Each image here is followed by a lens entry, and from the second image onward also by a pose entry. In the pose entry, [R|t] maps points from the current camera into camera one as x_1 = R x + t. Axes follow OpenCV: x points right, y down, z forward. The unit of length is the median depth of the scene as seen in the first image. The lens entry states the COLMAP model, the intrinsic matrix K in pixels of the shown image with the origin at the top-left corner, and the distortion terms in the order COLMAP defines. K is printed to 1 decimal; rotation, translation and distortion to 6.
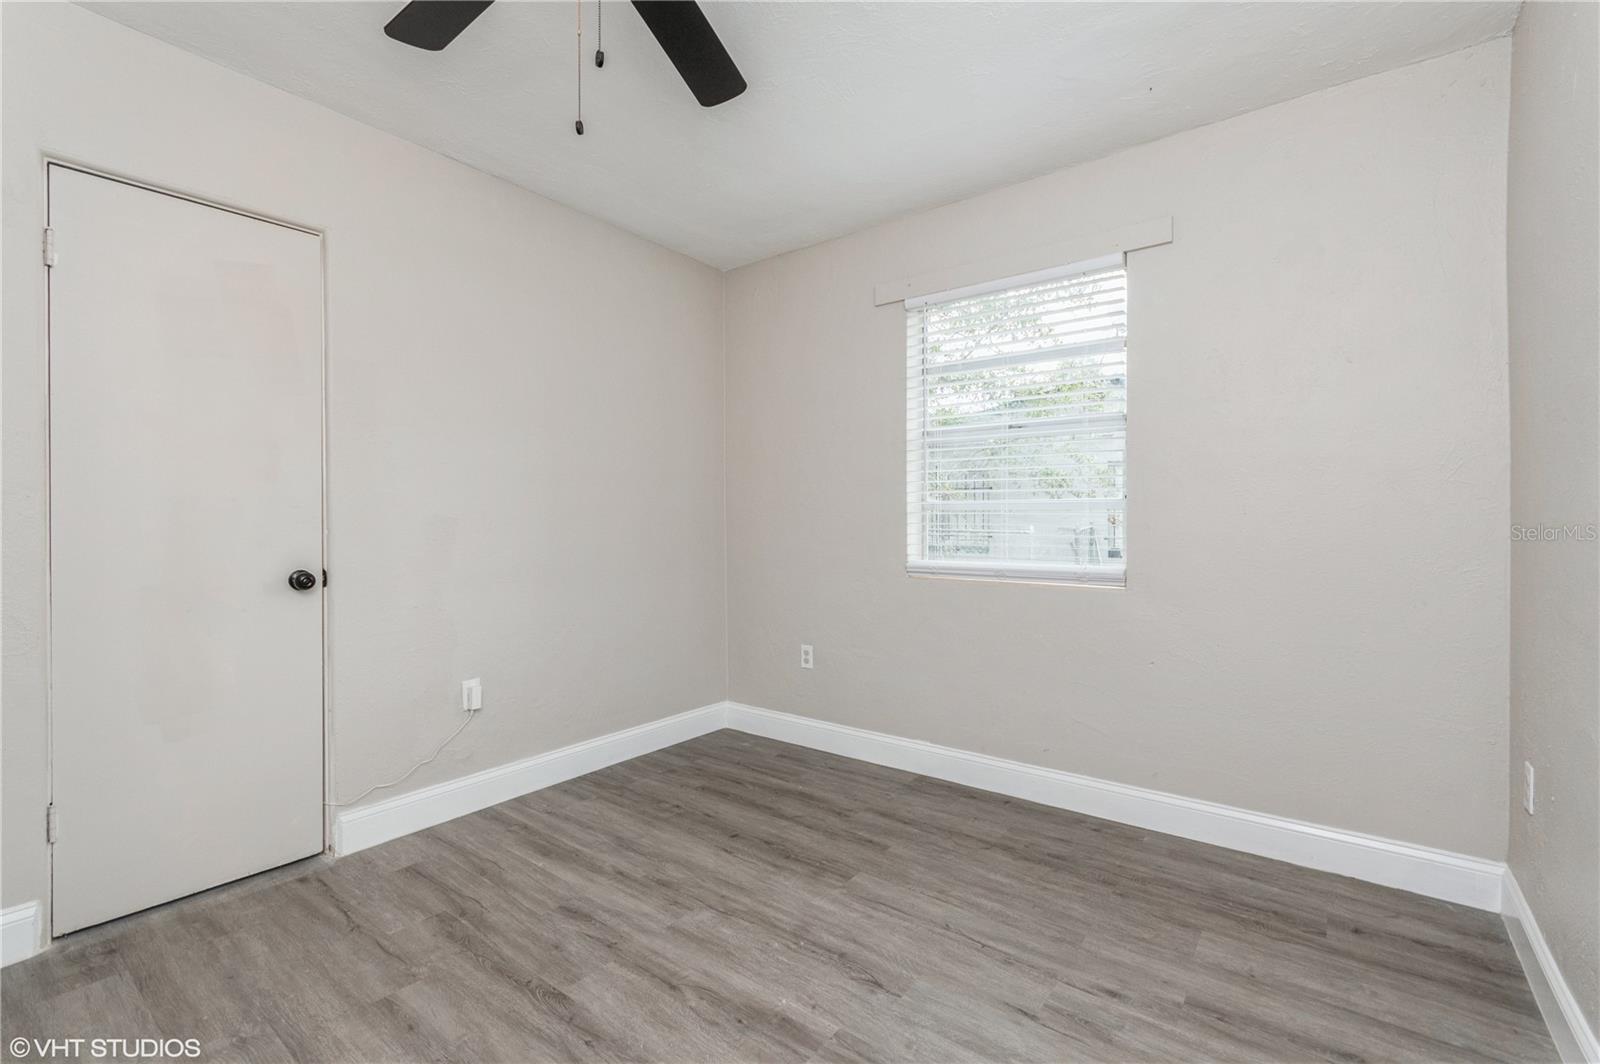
lens RADIAL K [[694.9, 0, 815.0], [0, 694.9, 527.7], [0, 0, 1]] dist [-0.001008, 0.000014]
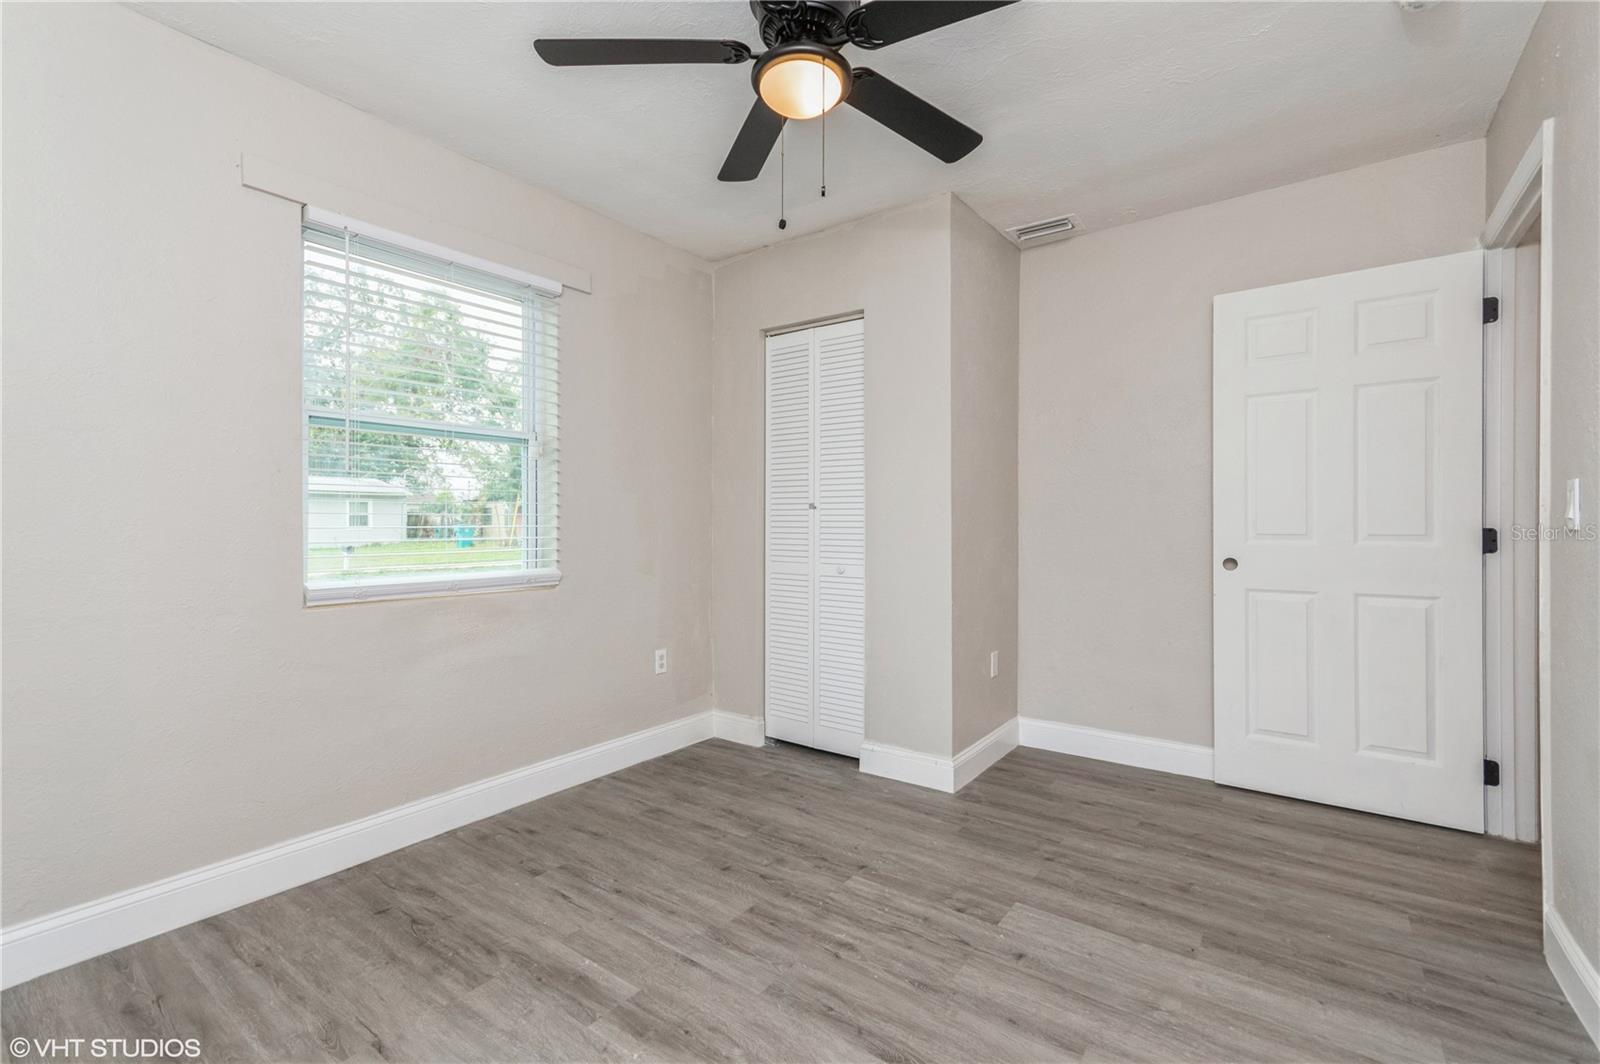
lens RADIAL K [[694.9, 0, 804.0], [0, 694.9, 520.6], [0, 0, 1]] dist [-0.001008, 0.000014]
pose [[-0.999997, -0.000206, -0.002615, -0.179430], [-0.000224, 0.999976, 0.006901, -0.012132], [0.002614, 0.006902, -0.999973, 1.308510]]
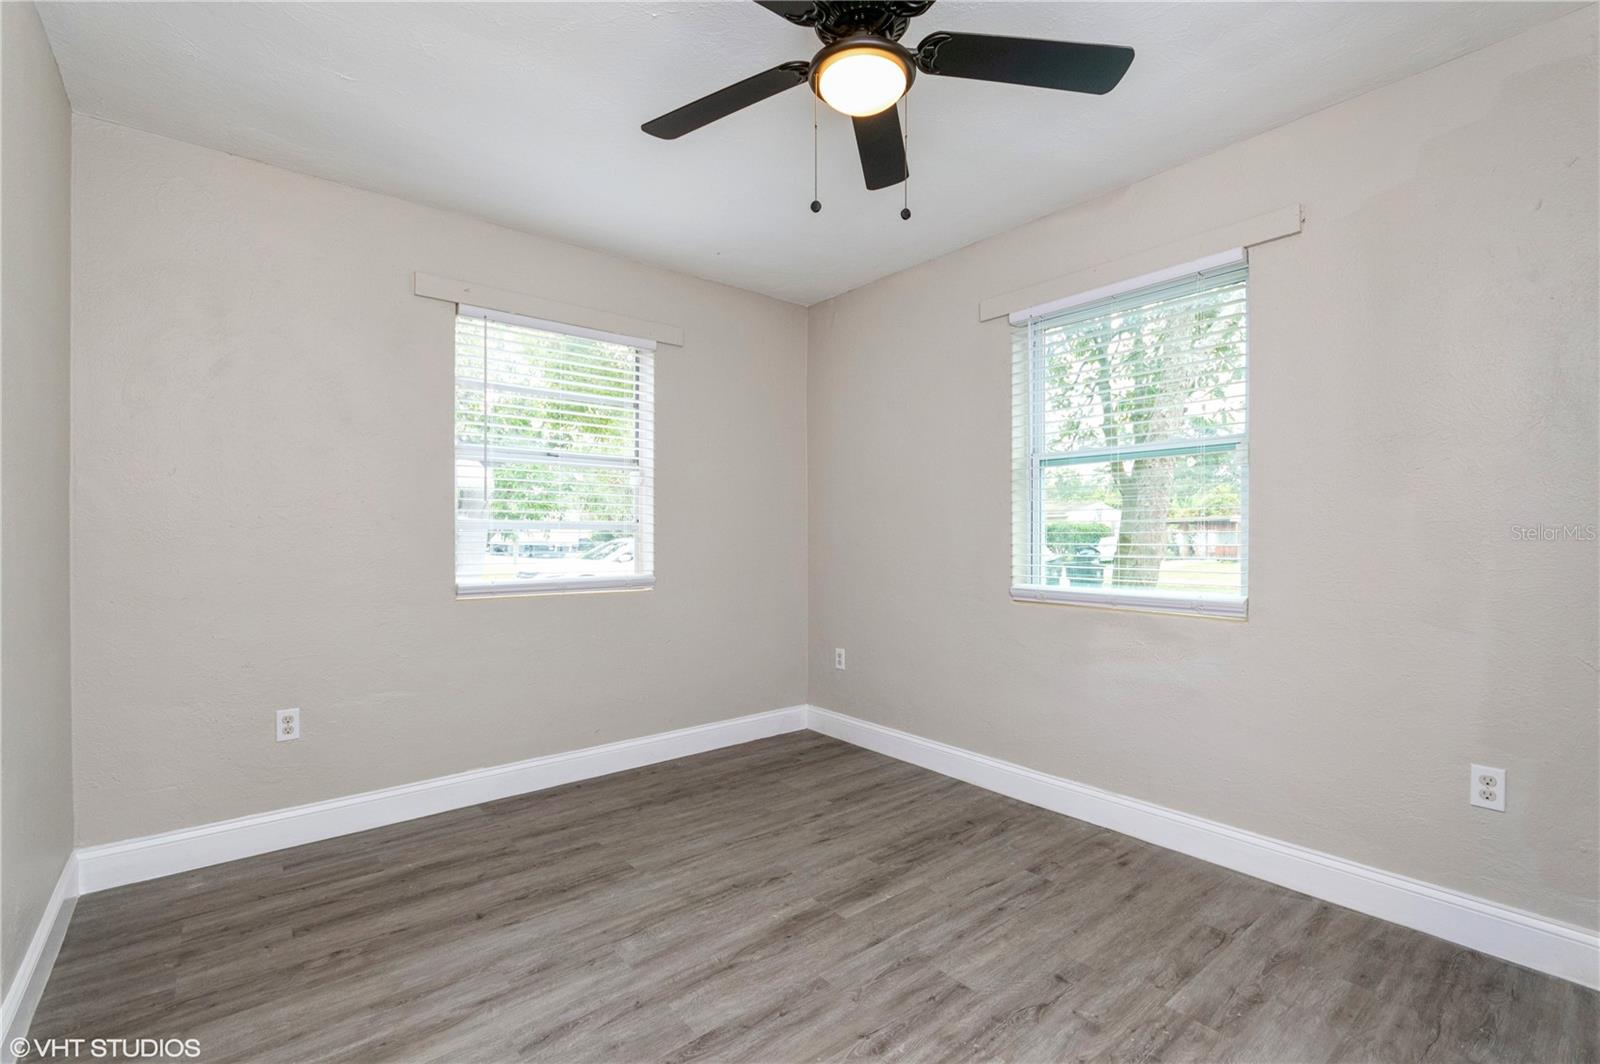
lens RADIAL K [[694.9, 0, 793.7], [0, 694.9, 531.8], [0, 0, 1]] dist [-0.001008, 0.000014]
pose [[0.246647, 0.006170, 0.969086, -0.885986], [0.009391, 0.999918, -0.008756, -0.010784], [-0.969060, 0.011260, 0.246569, 0.444183]]
